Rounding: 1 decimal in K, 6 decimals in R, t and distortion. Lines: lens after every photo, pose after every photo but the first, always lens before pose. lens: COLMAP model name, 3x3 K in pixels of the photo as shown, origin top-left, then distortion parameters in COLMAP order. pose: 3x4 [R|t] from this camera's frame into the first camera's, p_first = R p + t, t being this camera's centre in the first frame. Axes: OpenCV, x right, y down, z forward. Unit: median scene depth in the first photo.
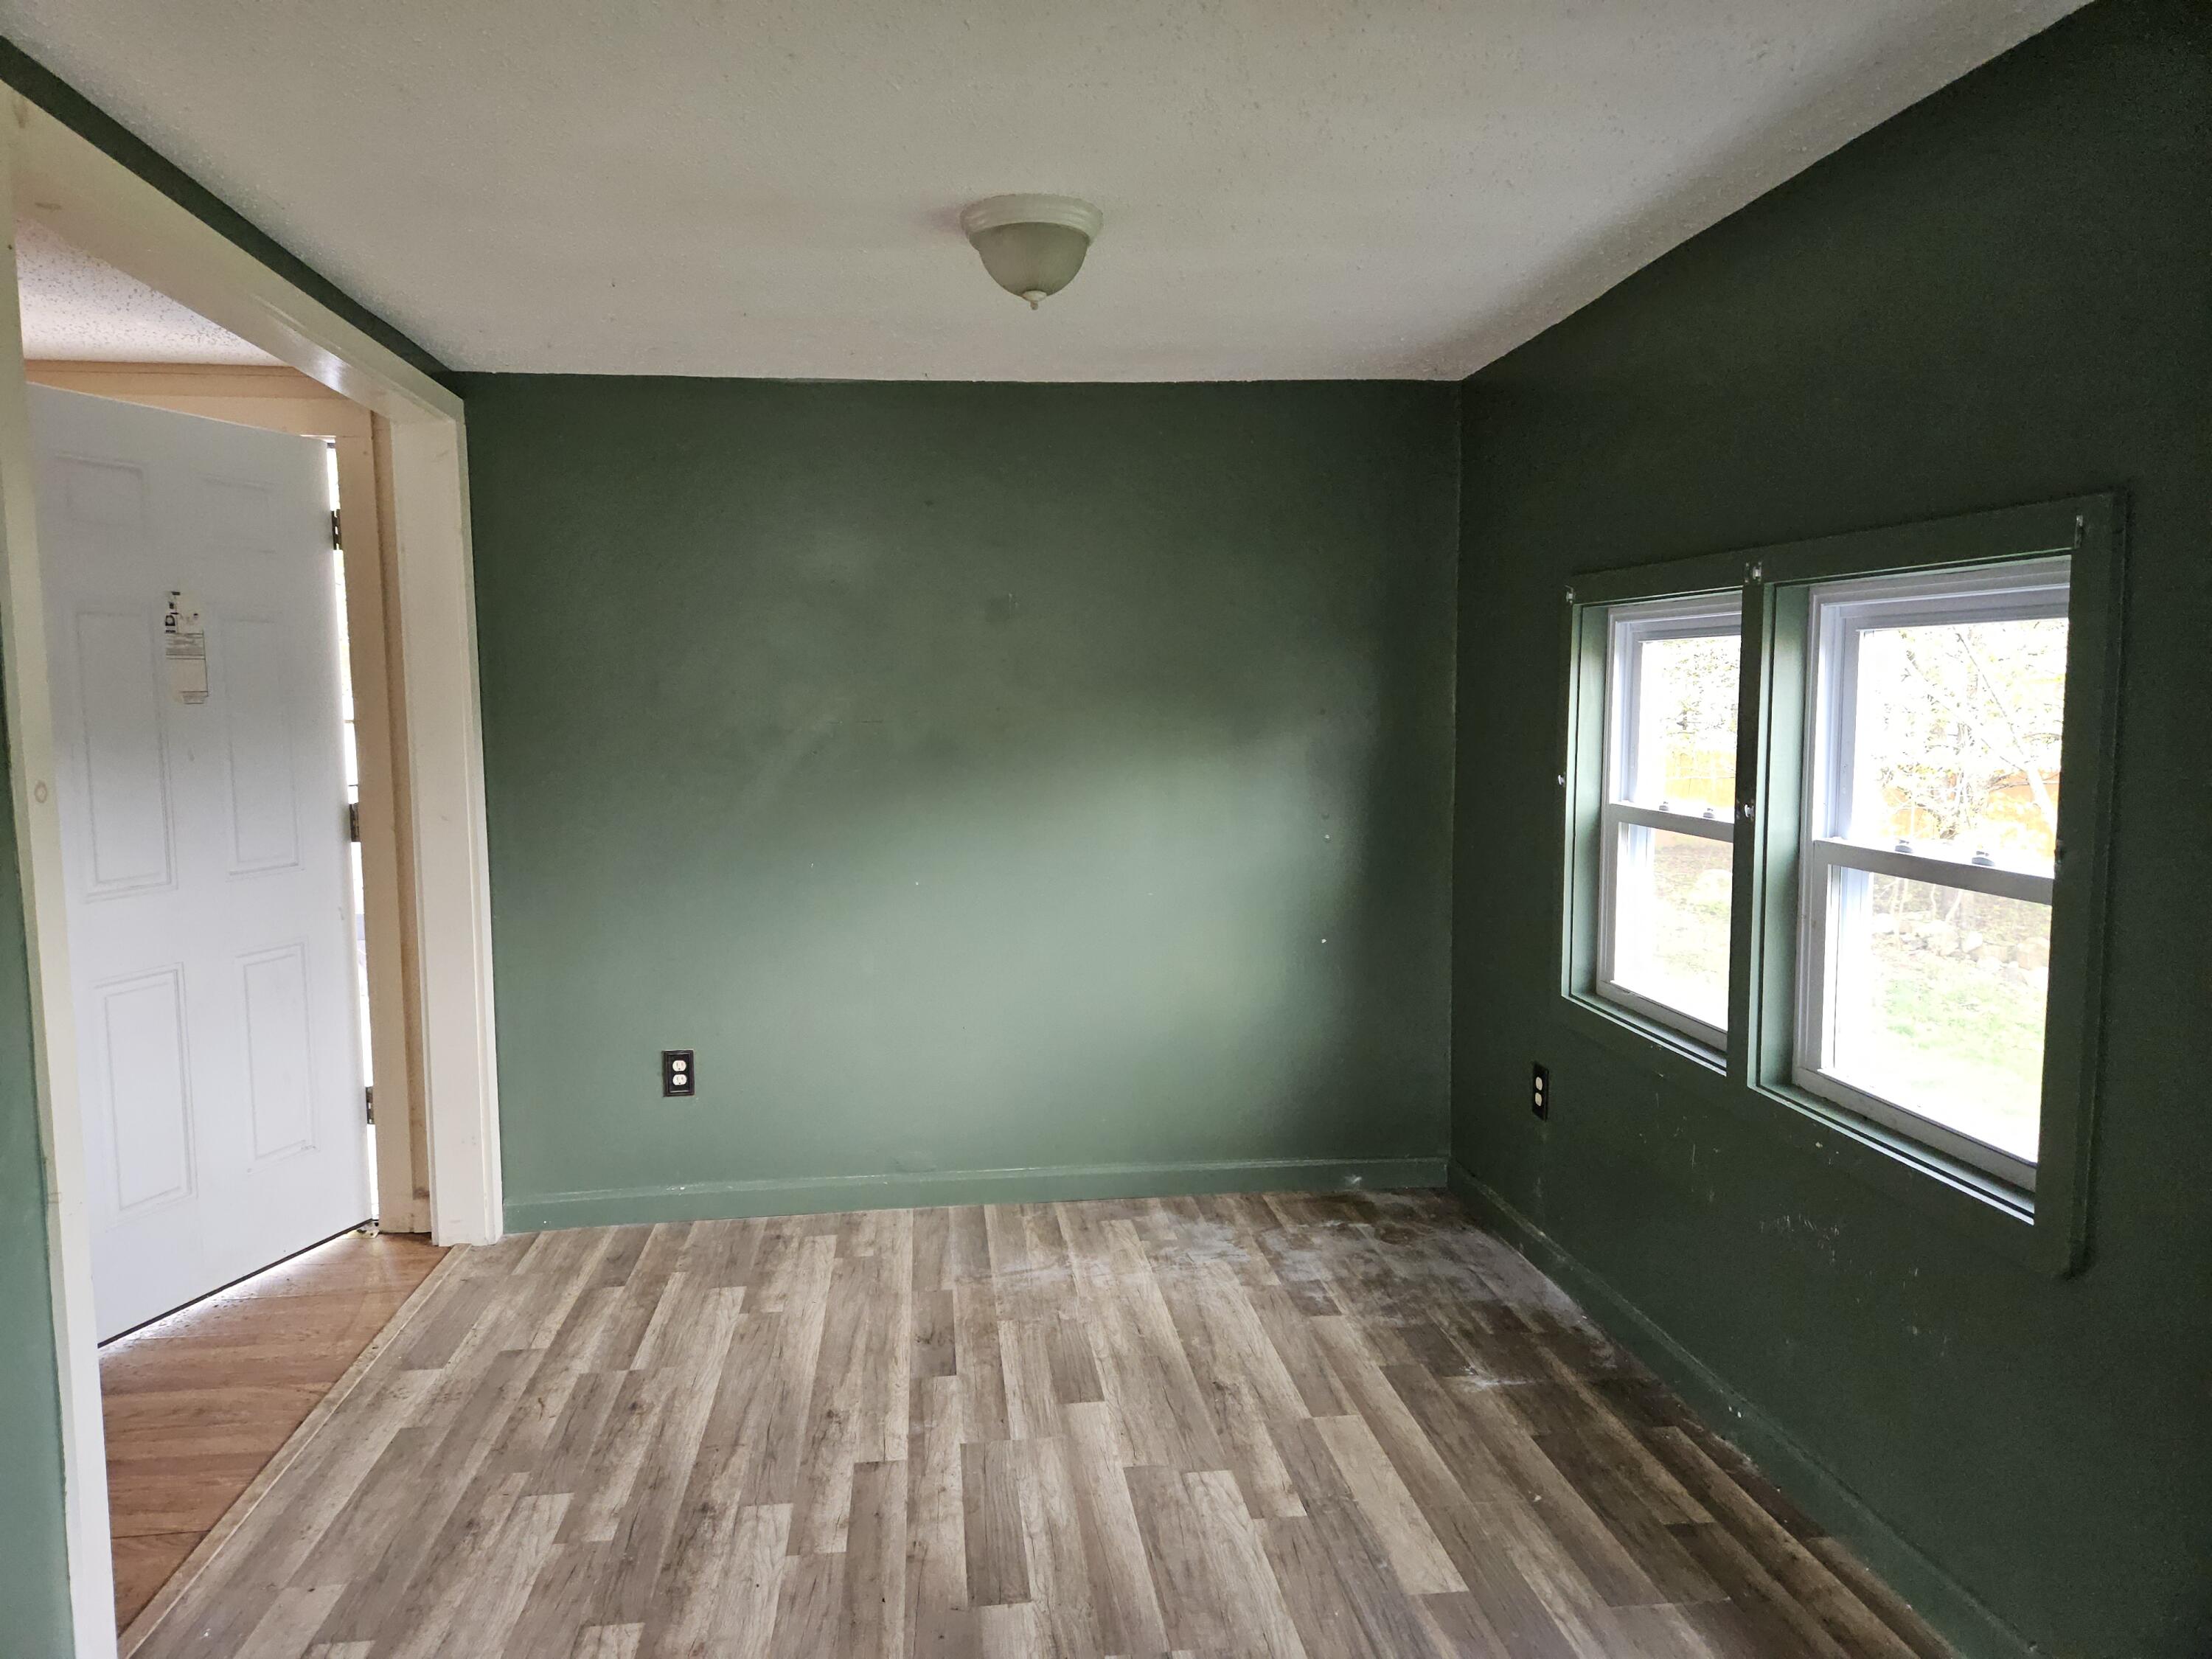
lens RADIAL K [[1486.5, 0, 1113.7], [0, 1486.5, 823.4], [0, 0, 1]] dist [0.029062, -0.005666]
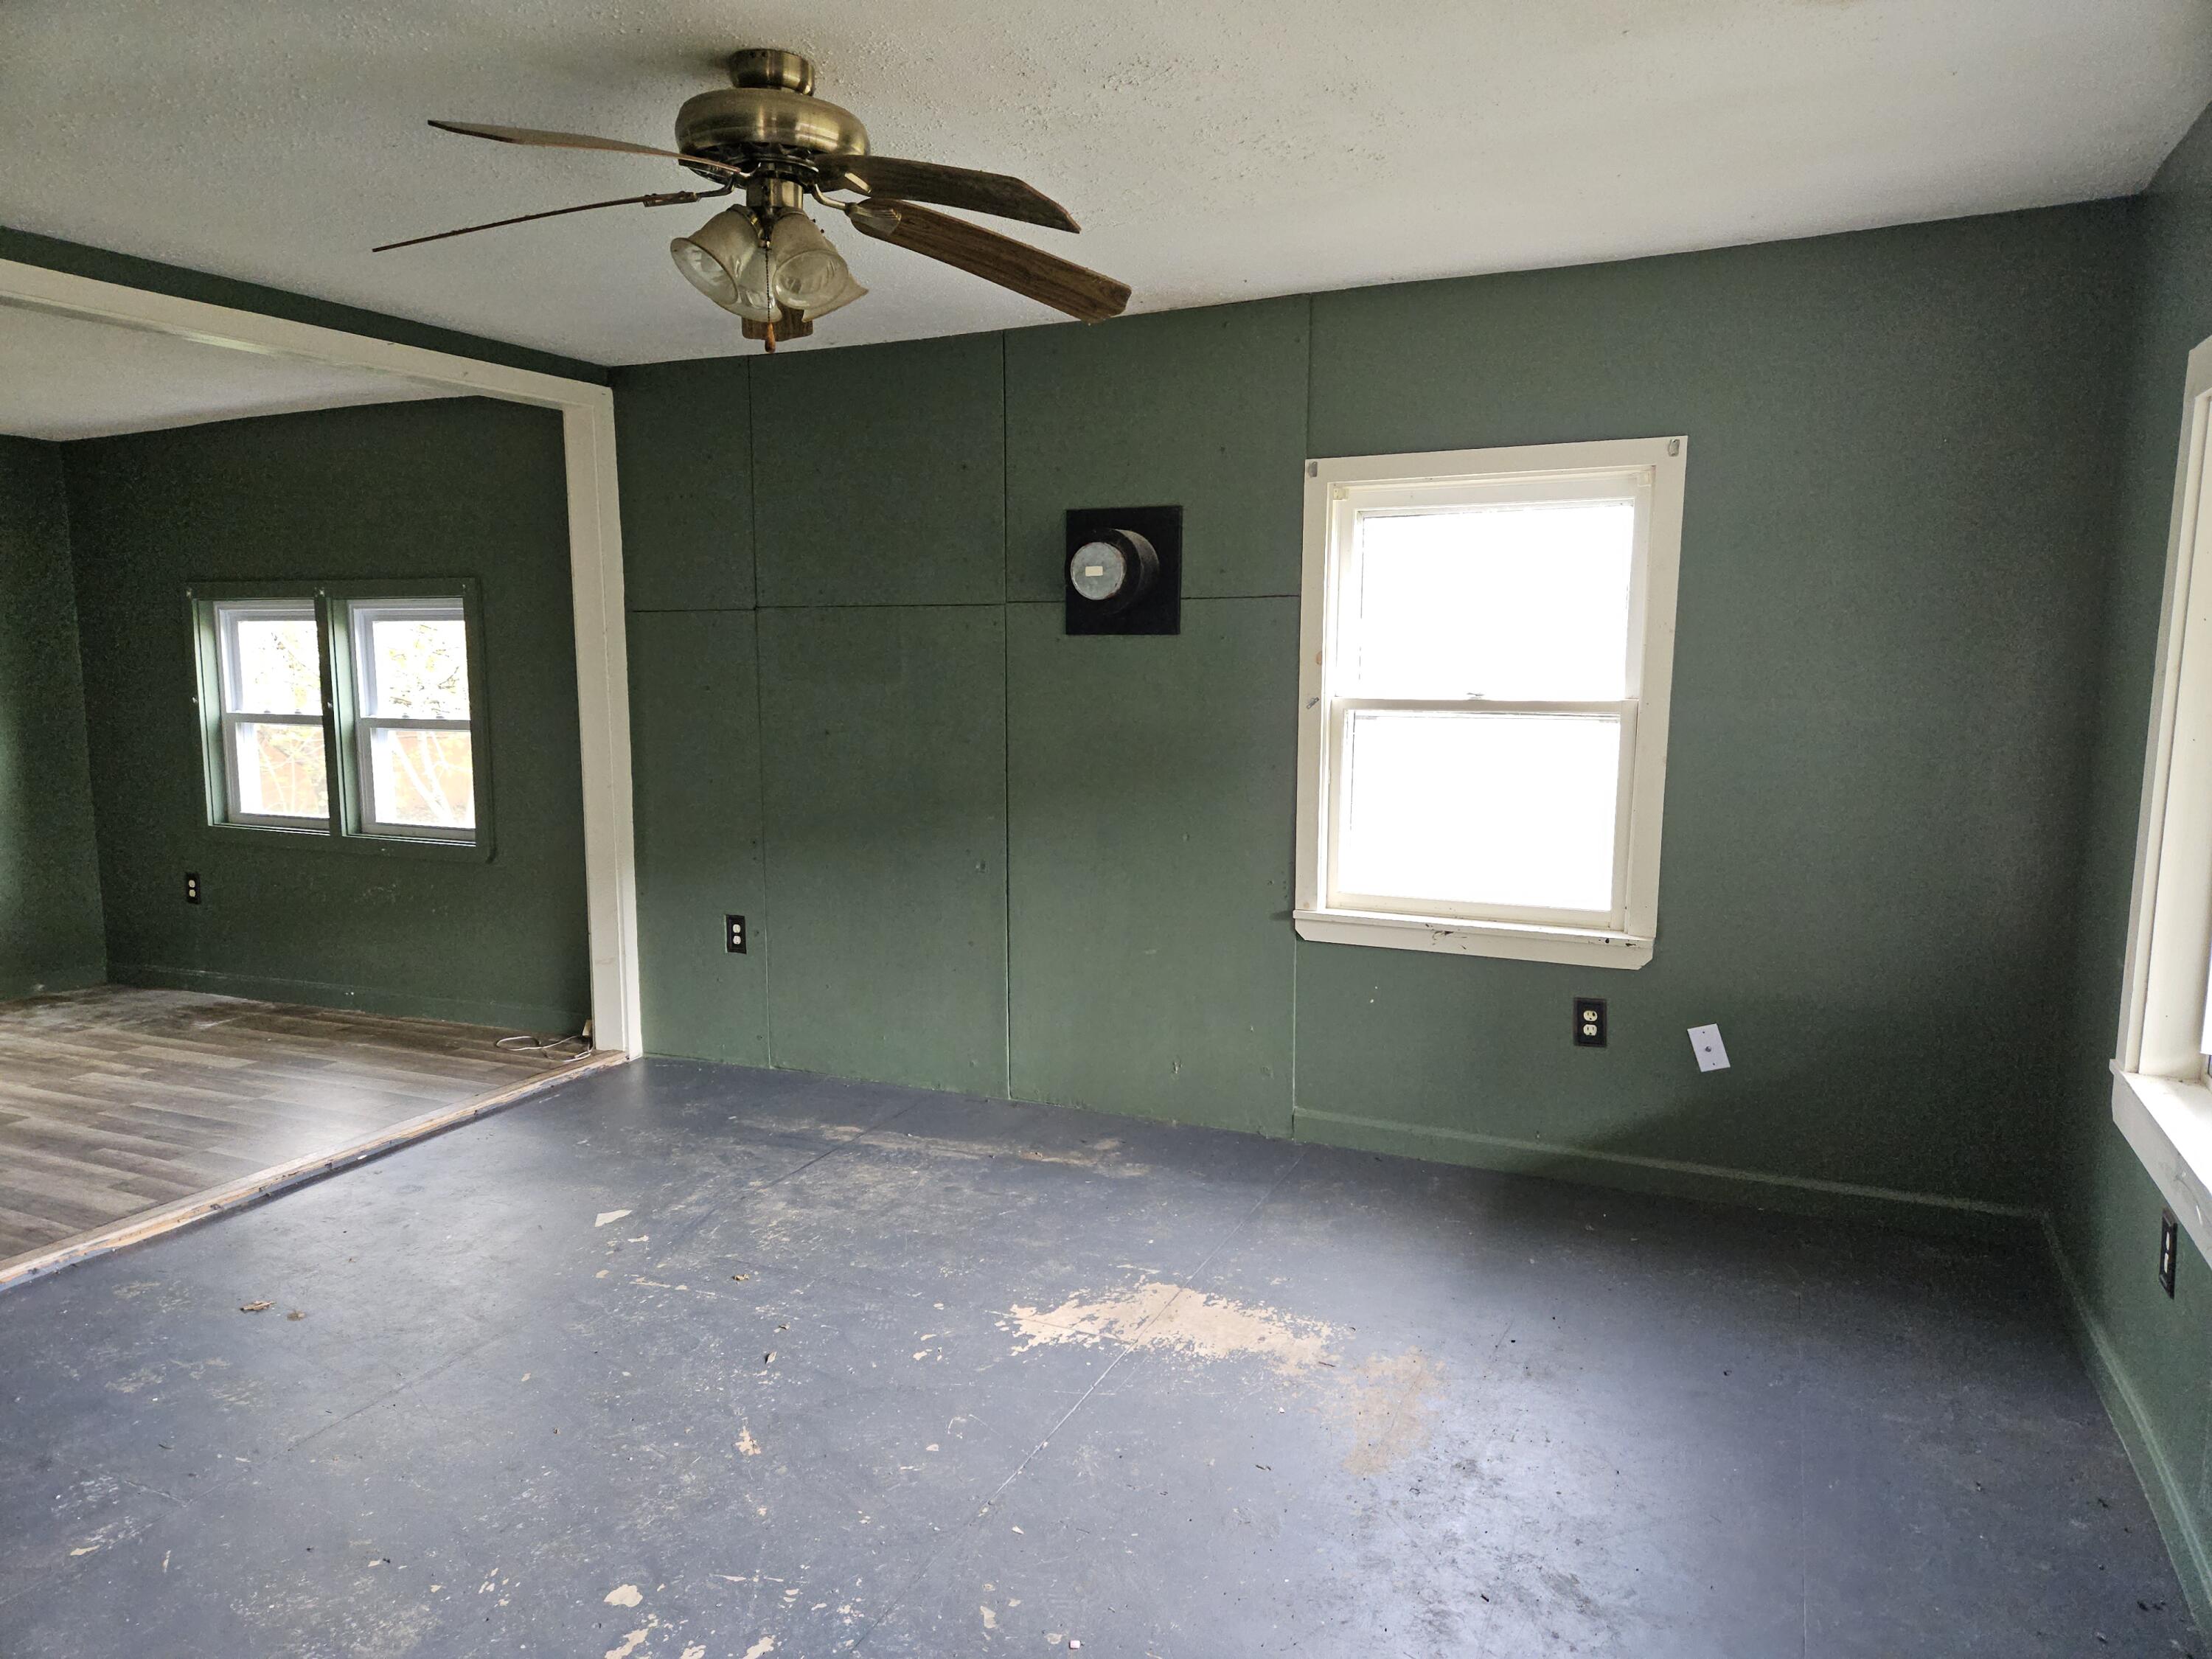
lens RADIAL K [[1486.5, 0, 1109.2], [0, 1486.5, 823.1], [0, 0, 1]] dist [0.029062, -0.005666]
pose [[0.536235, -0.099179, 0.838222, -0.774629], [0.079098, 0.994607, 0.067081, 0.101969], [-0.840355, 0.030331, 0.541188, -1.063855]]
